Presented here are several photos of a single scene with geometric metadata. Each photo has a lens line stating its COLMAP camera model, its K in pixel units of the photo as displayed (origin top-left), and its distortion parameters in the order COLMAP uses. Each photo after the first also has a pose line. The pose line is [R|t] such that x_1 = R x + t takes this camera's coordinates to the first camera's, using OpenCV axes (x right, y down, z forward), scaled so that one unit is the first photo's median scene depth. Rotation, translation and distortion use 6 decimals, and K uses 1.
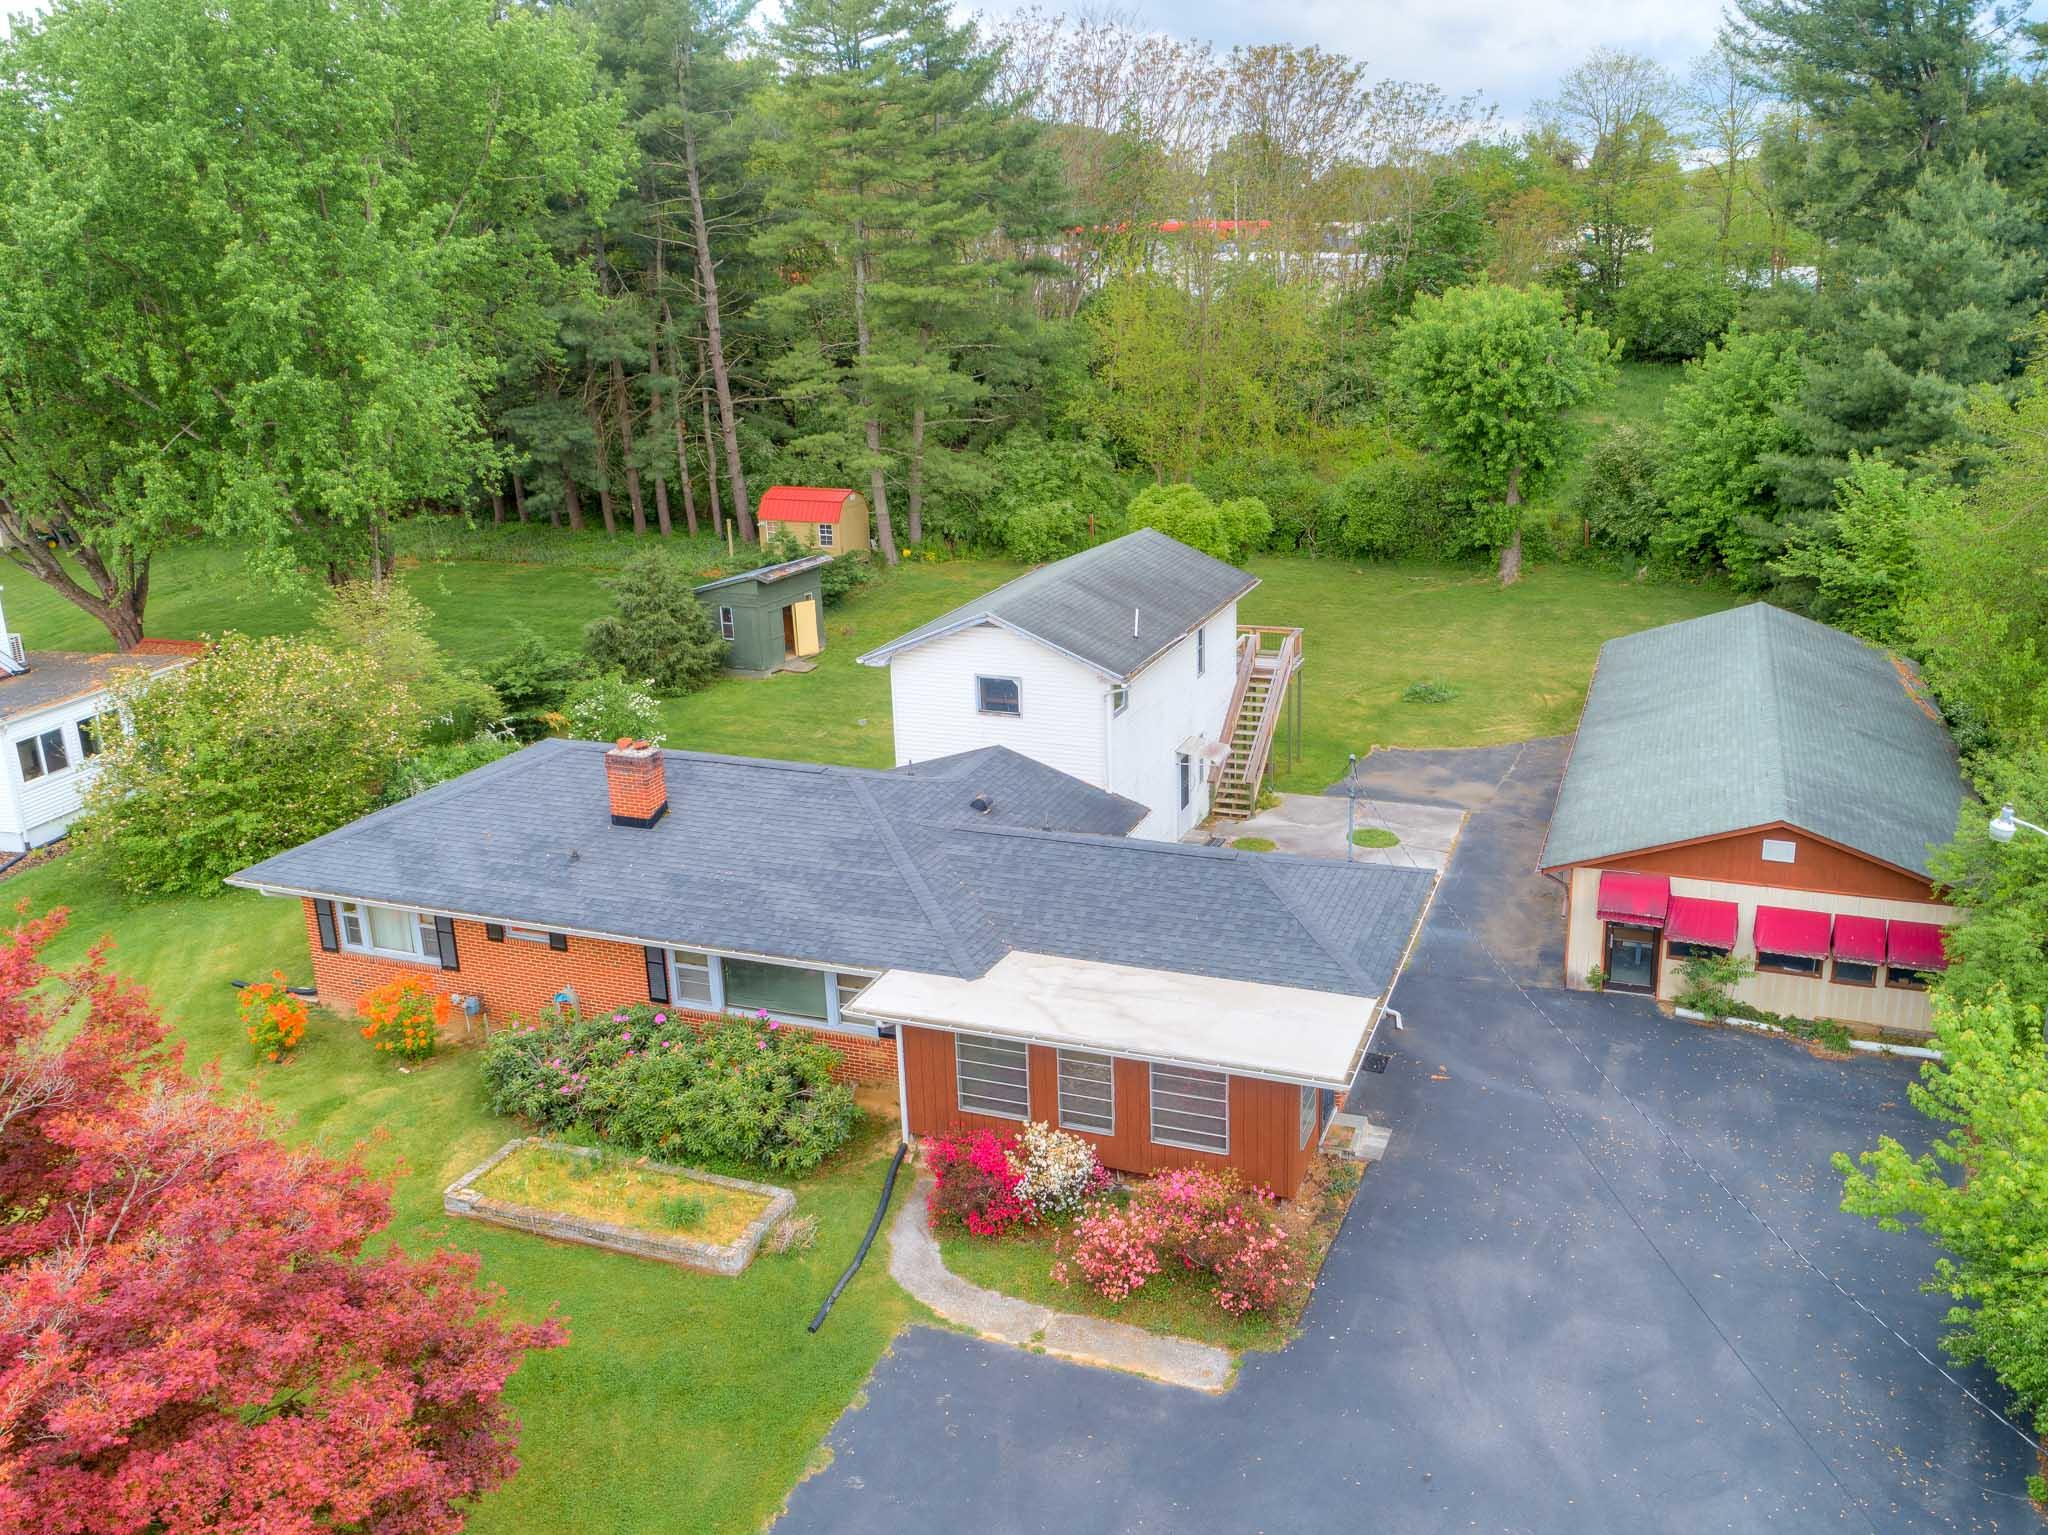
lens RADIAL K [[1606.4, 0, 1111.6], [0, 1606.4, 708.4], [0, 0, 1]] dist [-0.005927, -0.003146]
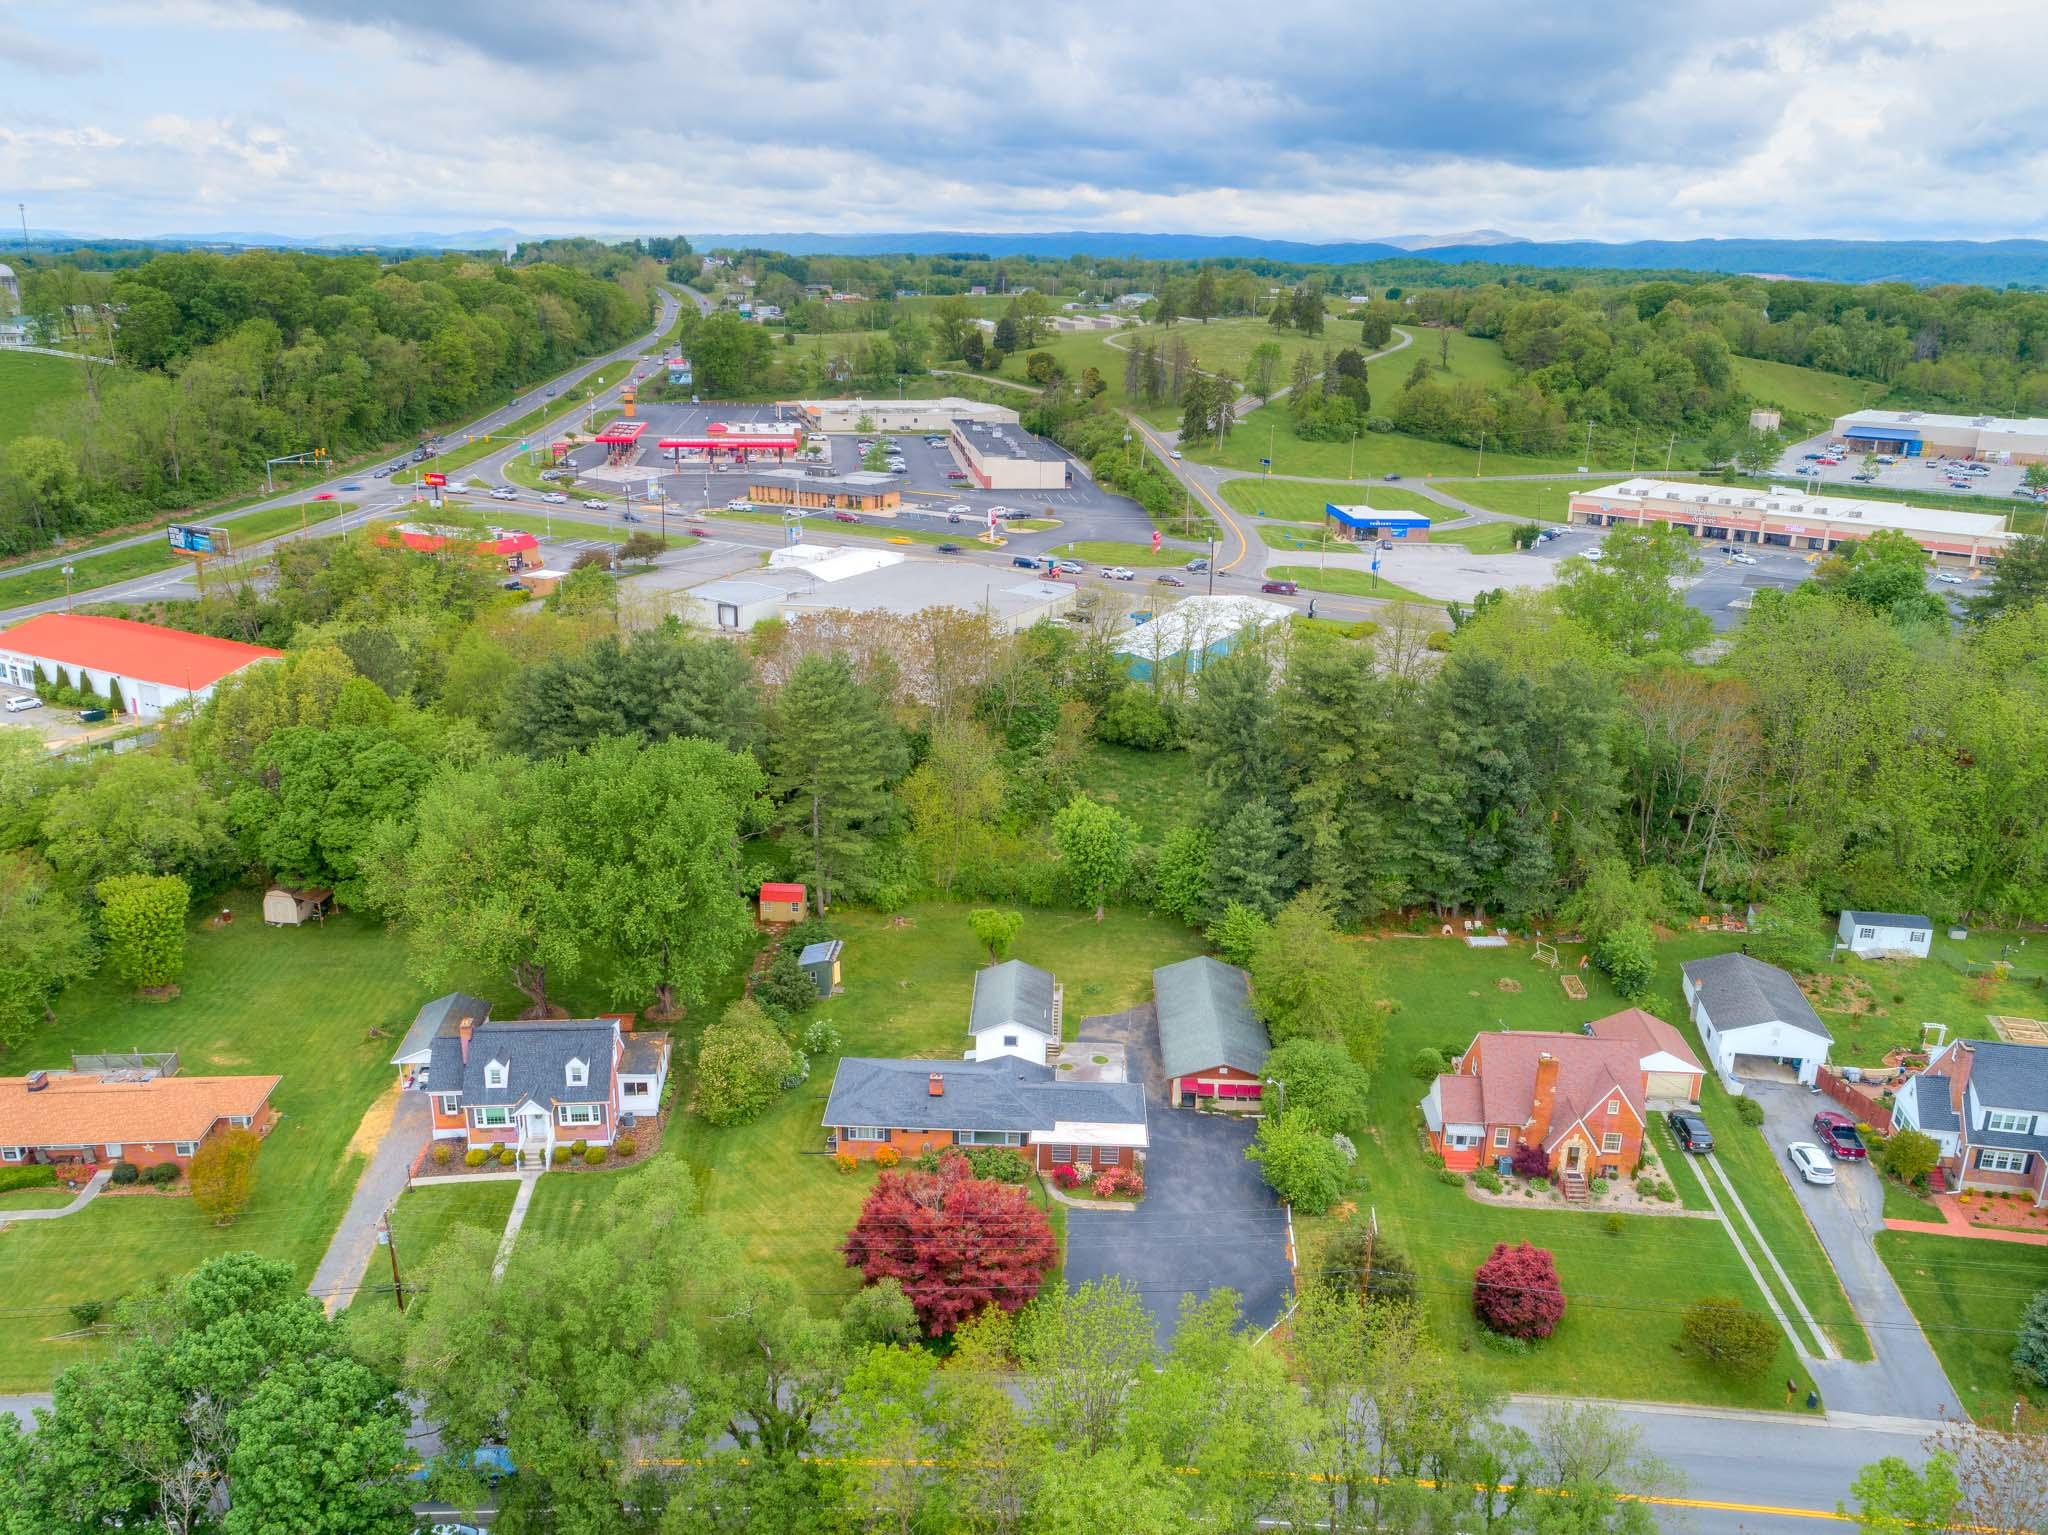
lens RADIAL K [[1590.4, 0, 990.5], [0, 1590.4, 767.6], [0, 0, 1]] dist [-0.011360, -0.003412]
pose [[0.953113, -0.059683, 0.296671, -1.315025], [0.049365, 0.997891, 0.042155, -0.892734], [-0.298561, -0.025534, 0.954049, -2.684583]]
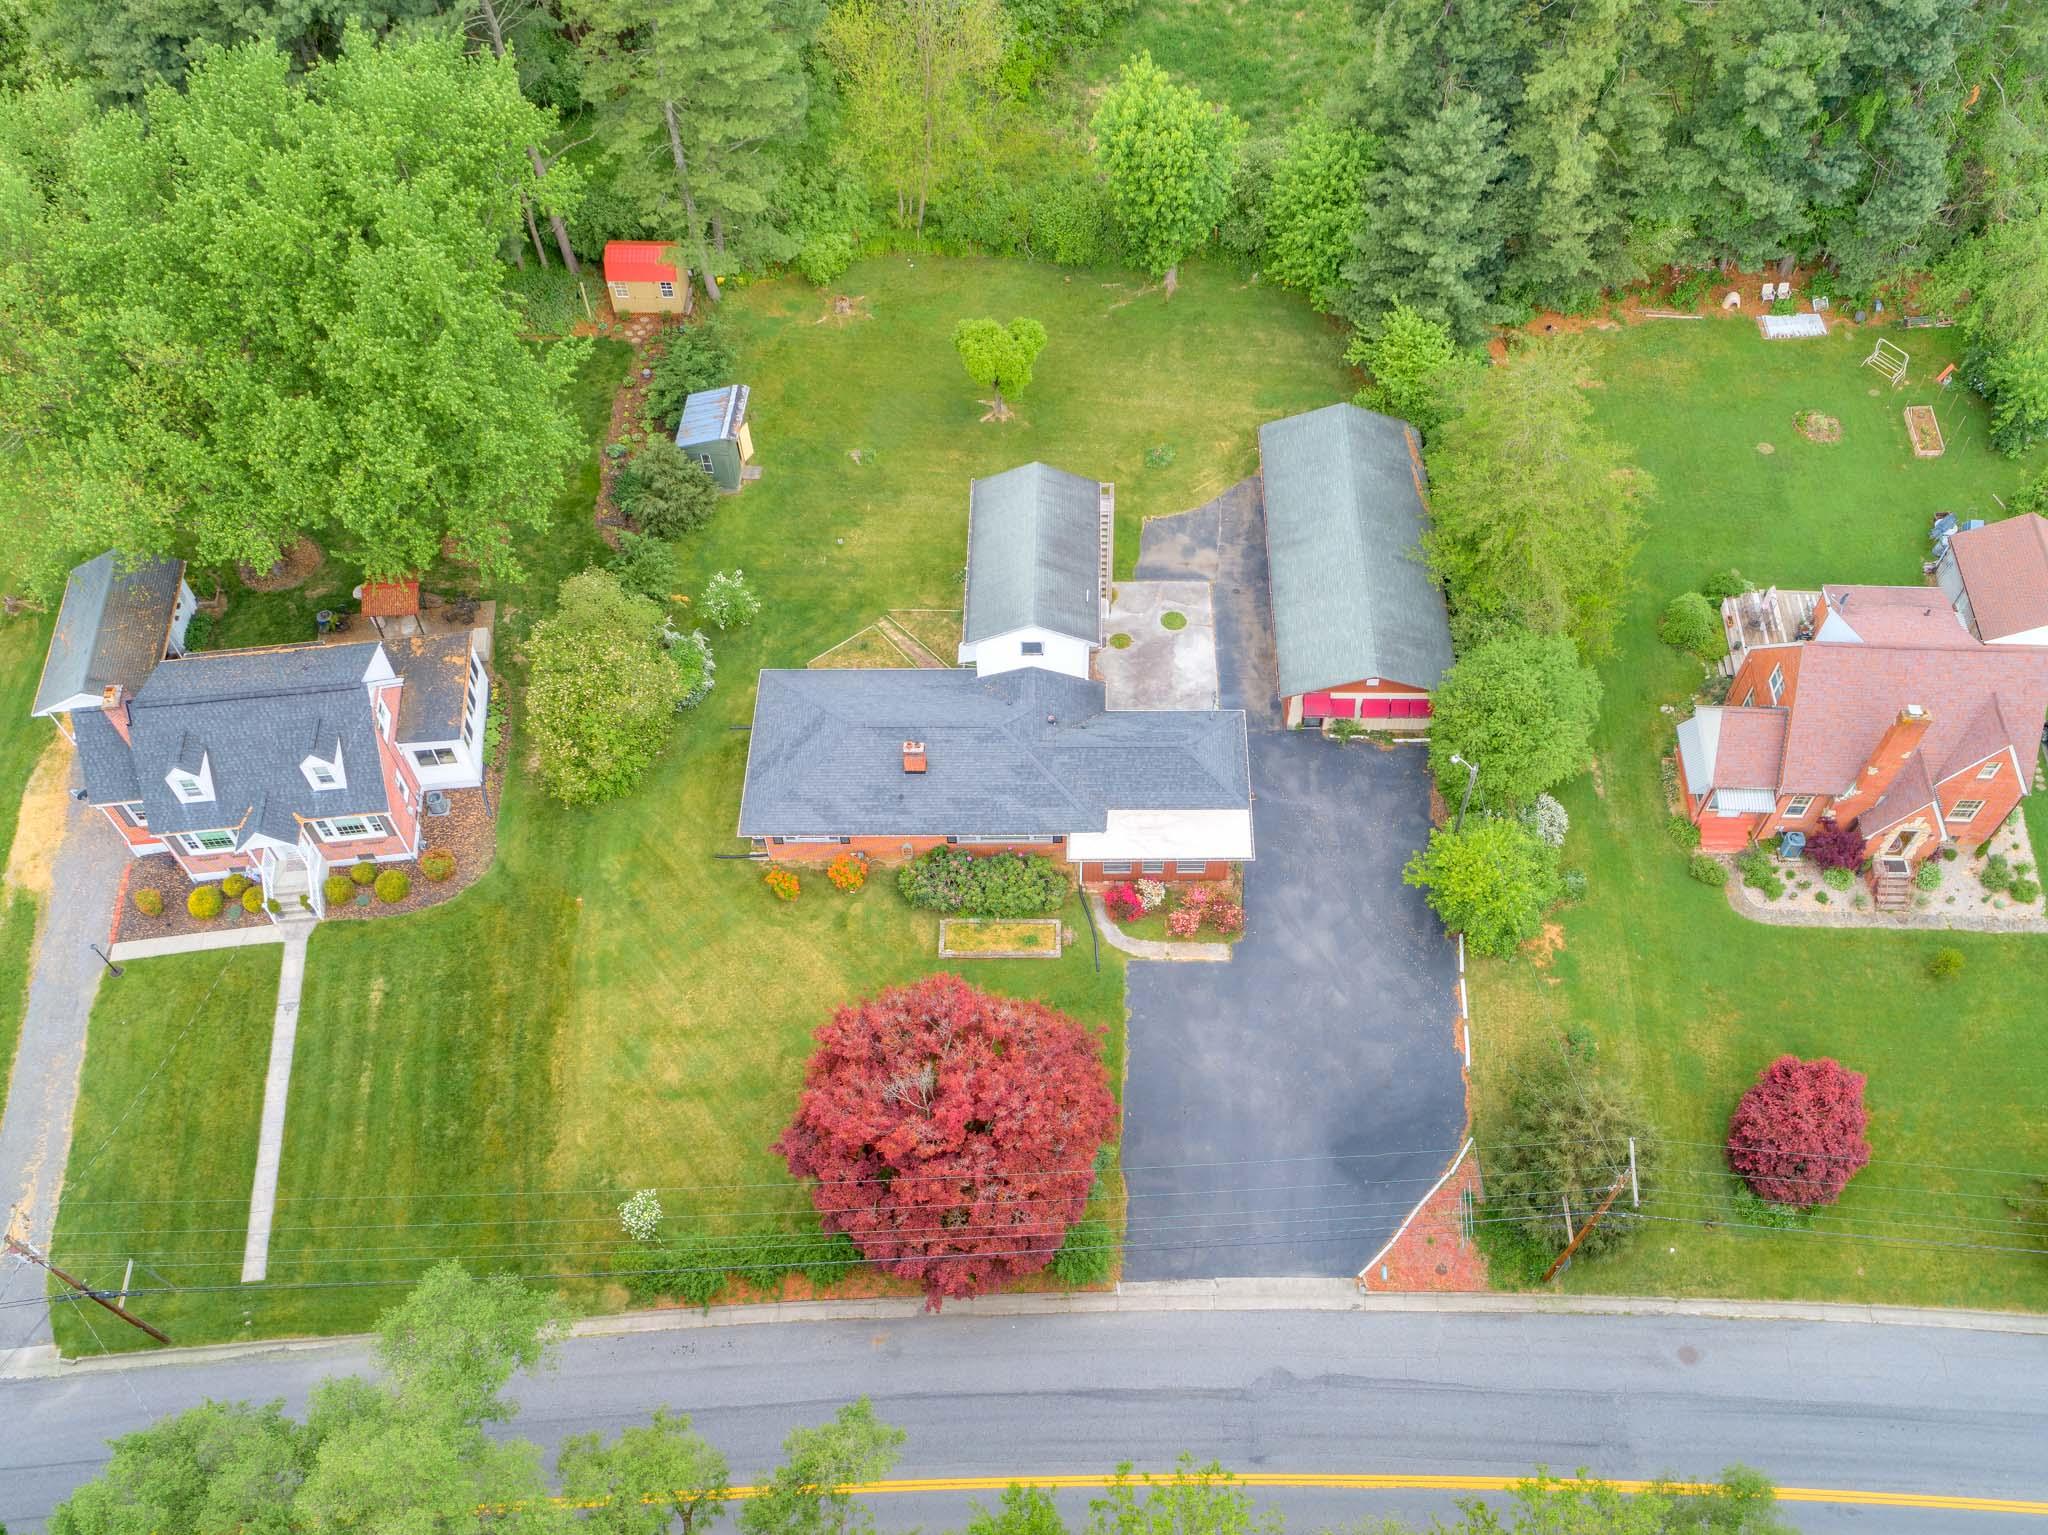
lens RADIAL K [[1616.8, 0, 1072.7], [0, 1616.8, 1043.5], [0, 0, 1]] dist [-0.013711, 0.002707]
pose [[0.940048, -0.279002, 0.196133, -0.703119], [0.065025, 0.711176, 0.700001, -1.356061], [-0.334786, -0.645281, 0.686681, -0.975330]]
